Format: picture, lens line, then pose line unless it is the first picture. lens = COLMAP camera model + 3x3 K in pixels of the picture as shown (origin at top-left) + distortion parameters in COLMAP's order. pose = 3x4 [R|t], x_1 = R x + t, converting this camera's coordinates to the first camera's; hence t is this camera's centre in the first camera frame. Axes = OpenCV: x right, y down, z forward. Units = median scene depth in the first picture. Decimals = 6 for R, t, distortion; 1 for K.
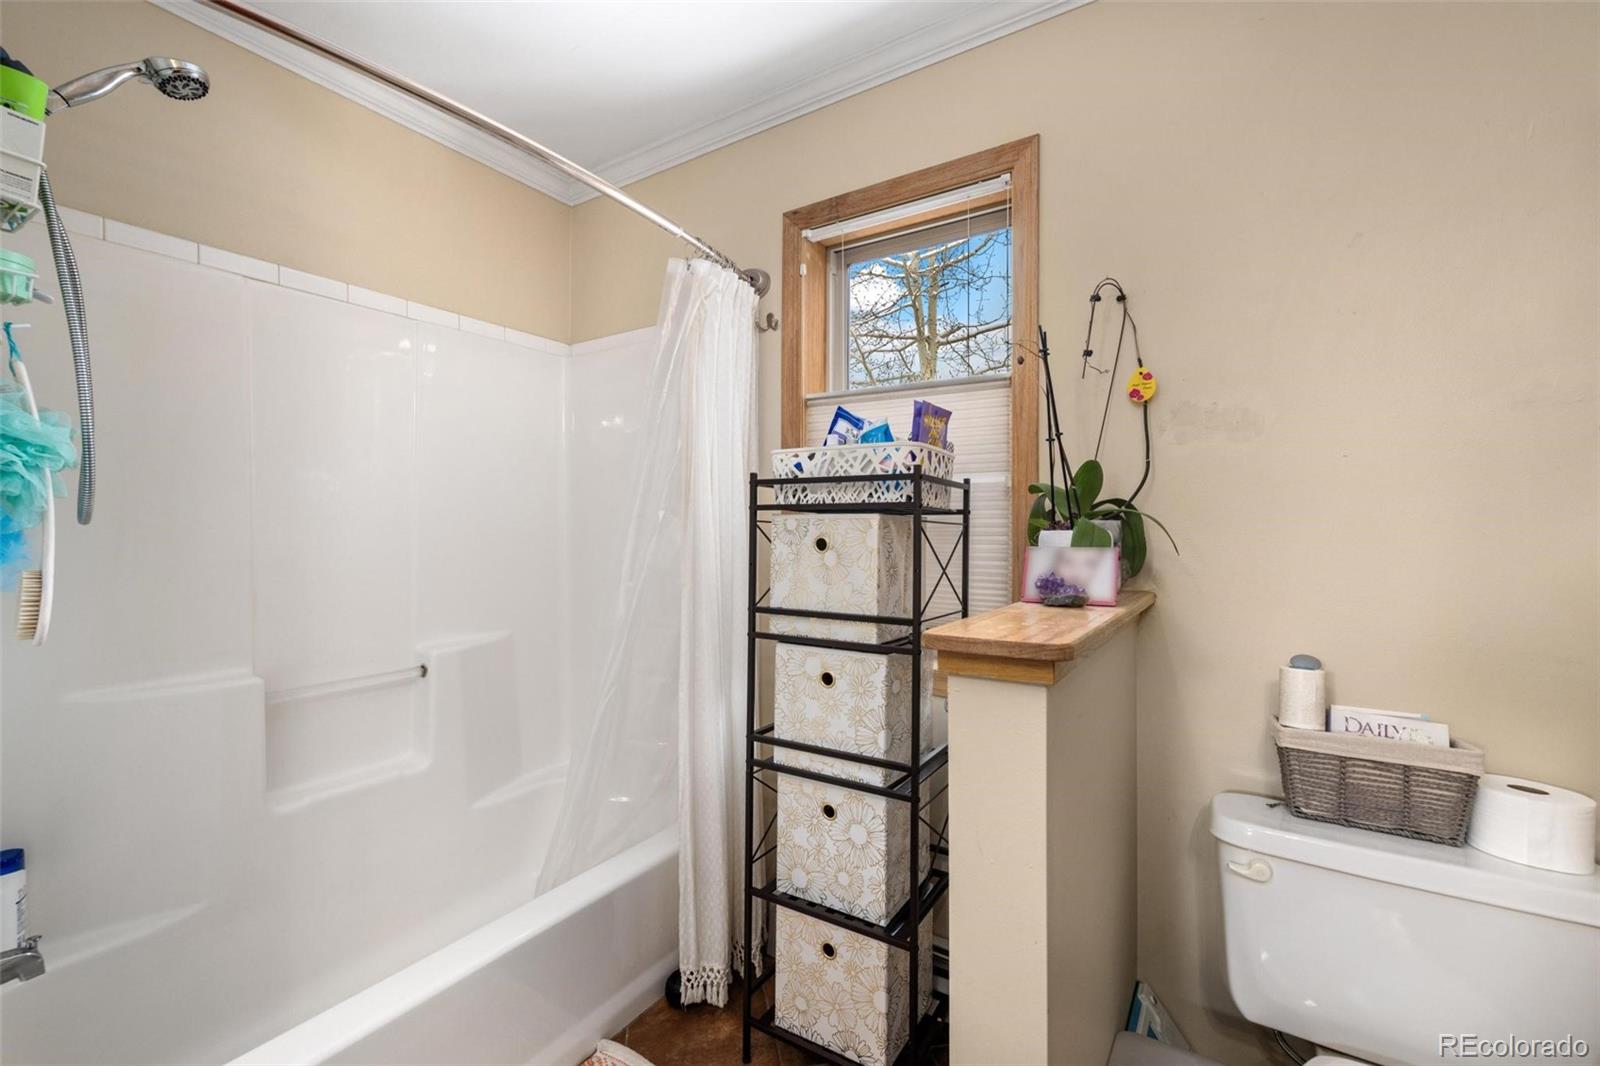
lens RADIAL K [[670.4, 0, 800.0], [0, 670.4, 533.0], [0, 0, 1]] dist [0.003237, 0.000386]
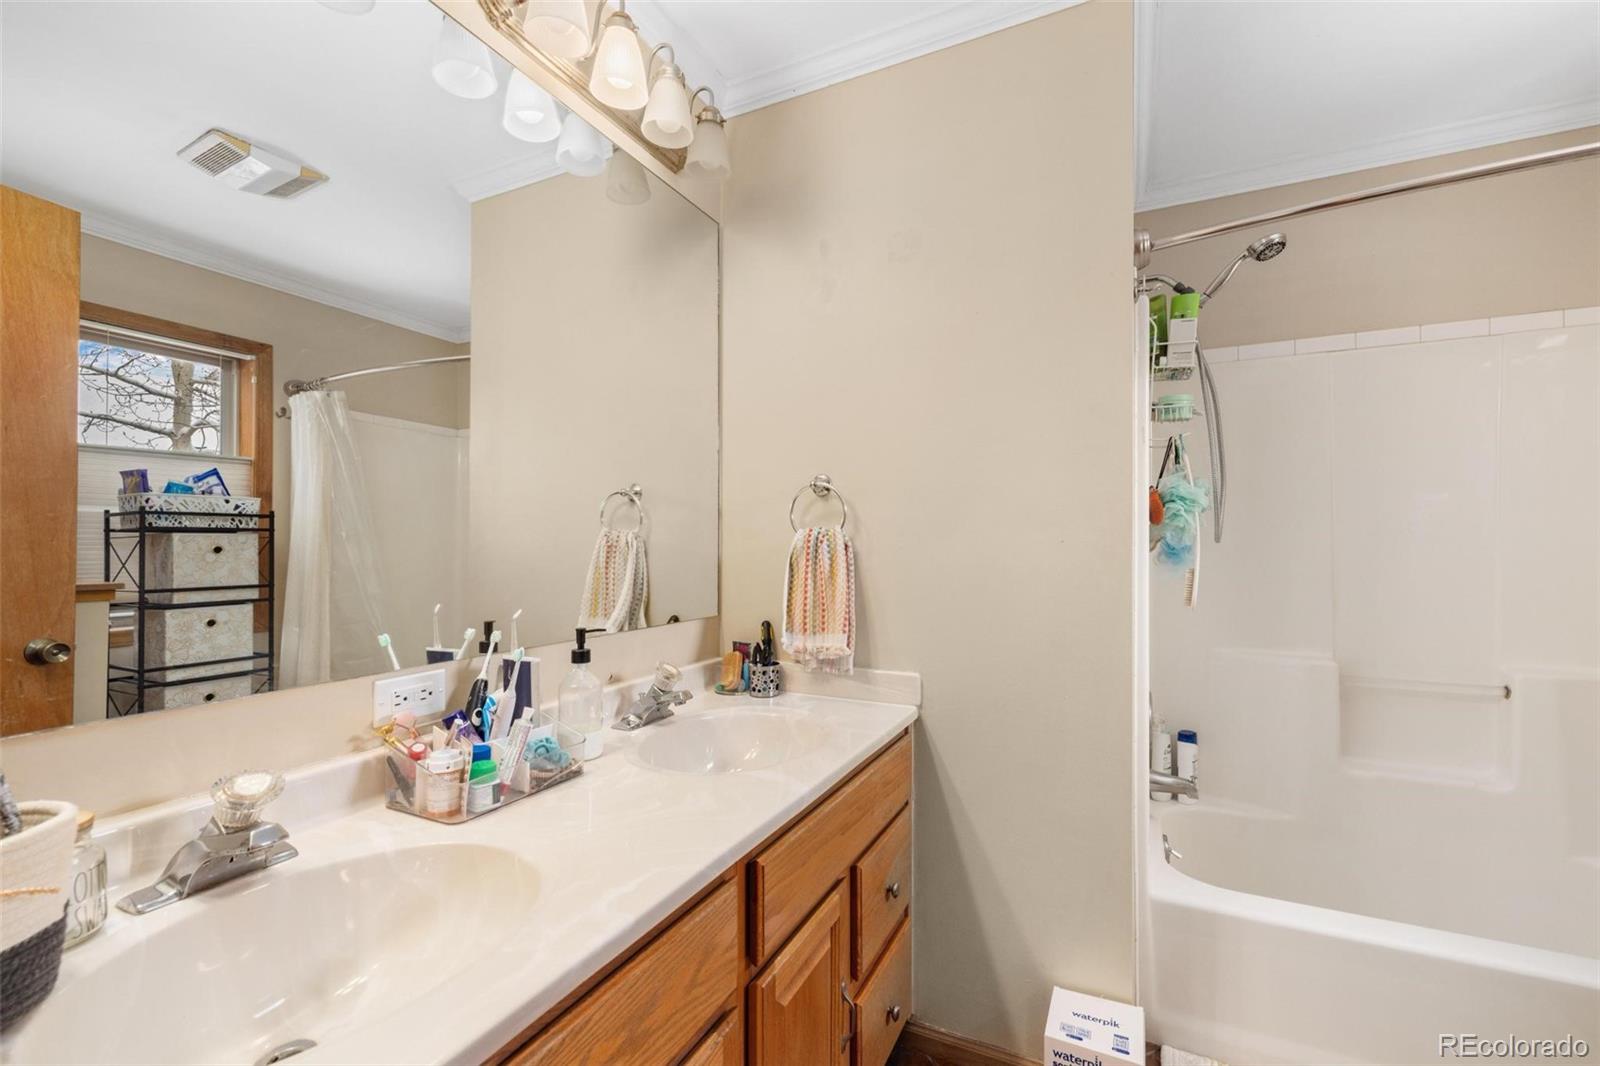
lens RADIAL K [[670.4, 0, 800.0], [0, 670.4, 533.0], [0, 0, 1]] dist [0.003237, 0.000386]
pose [[0.123834, -0.017519, -0.992148, 0.424749], [-0.011031, 0.999758, -0.019030, 0.005547], [0.992242, 0.013301, 0.123611, -0.215114]]
